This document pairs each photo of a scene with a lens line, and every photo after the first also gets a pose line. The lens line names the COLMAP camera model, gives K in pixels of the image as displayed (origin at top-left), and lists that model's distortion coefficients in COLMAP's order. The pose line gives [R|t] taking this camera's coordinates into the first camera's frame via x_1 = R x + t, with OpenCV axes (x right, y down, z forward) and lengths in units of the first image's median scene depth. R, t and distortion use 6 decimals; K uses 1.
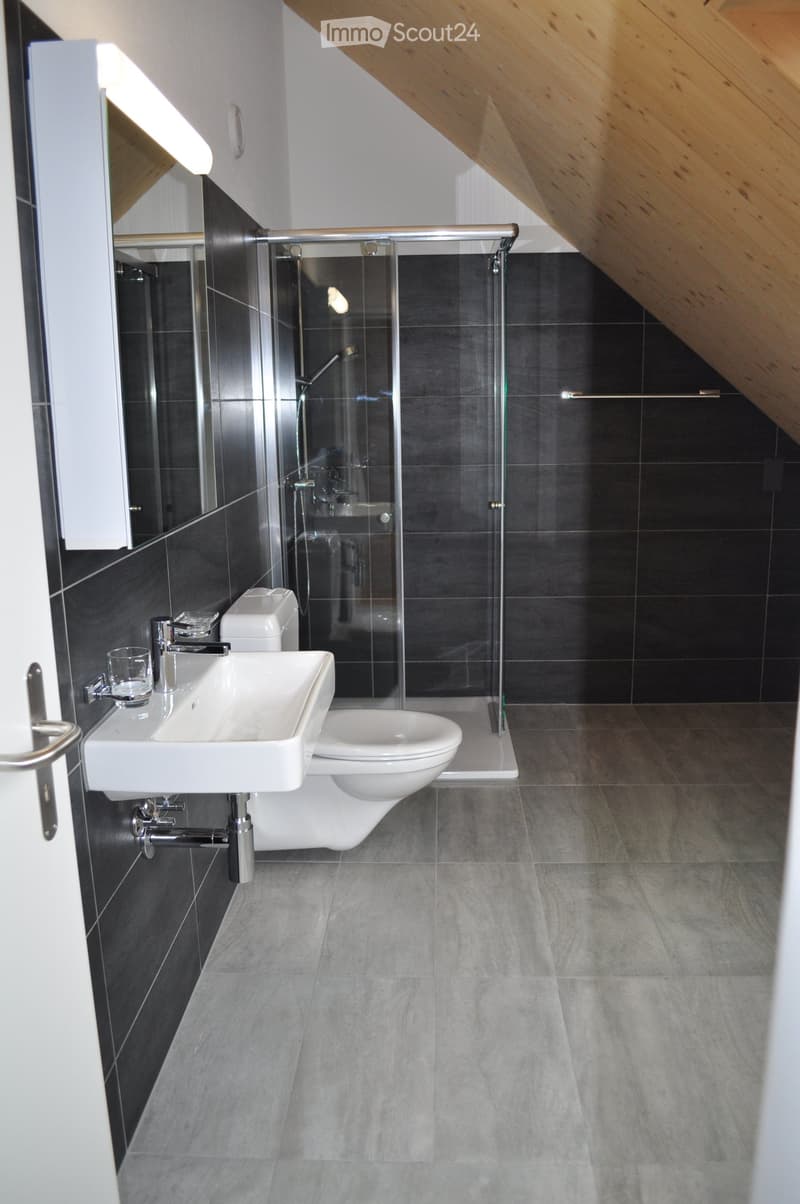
lens RADIAL K [[943.8, 0, 395.7], [0, 943.8, 601.0], [0, 0, 1]] dist [-0.089857, 0.014023]
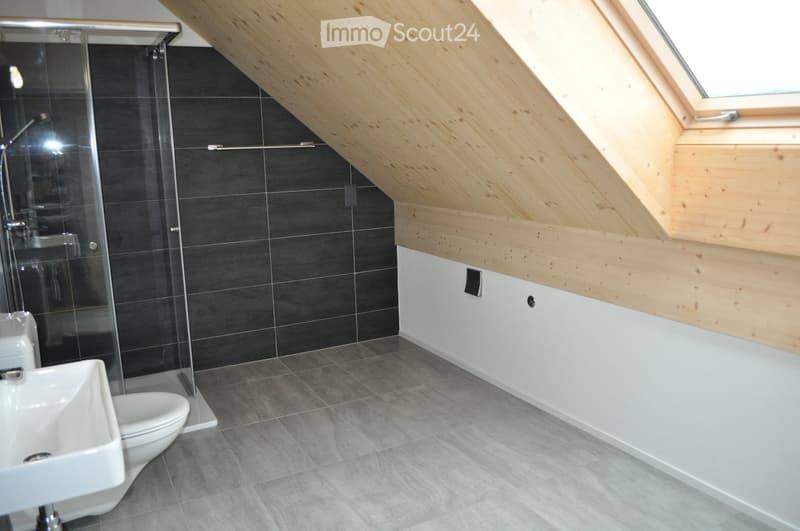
lens RADIAL K [[627.1, 0, 402.0], [0, 627.1, 265.3], [0, 0, 1]] dist [-0.089857, 0.014023]
pose [[0.854391, -0.101530, 0.509615, -0.079278], [0.117308, 0.993095, 0.001180, -0.013539], [-0.506216, 0.058774, 0.860402, 0.075059]]
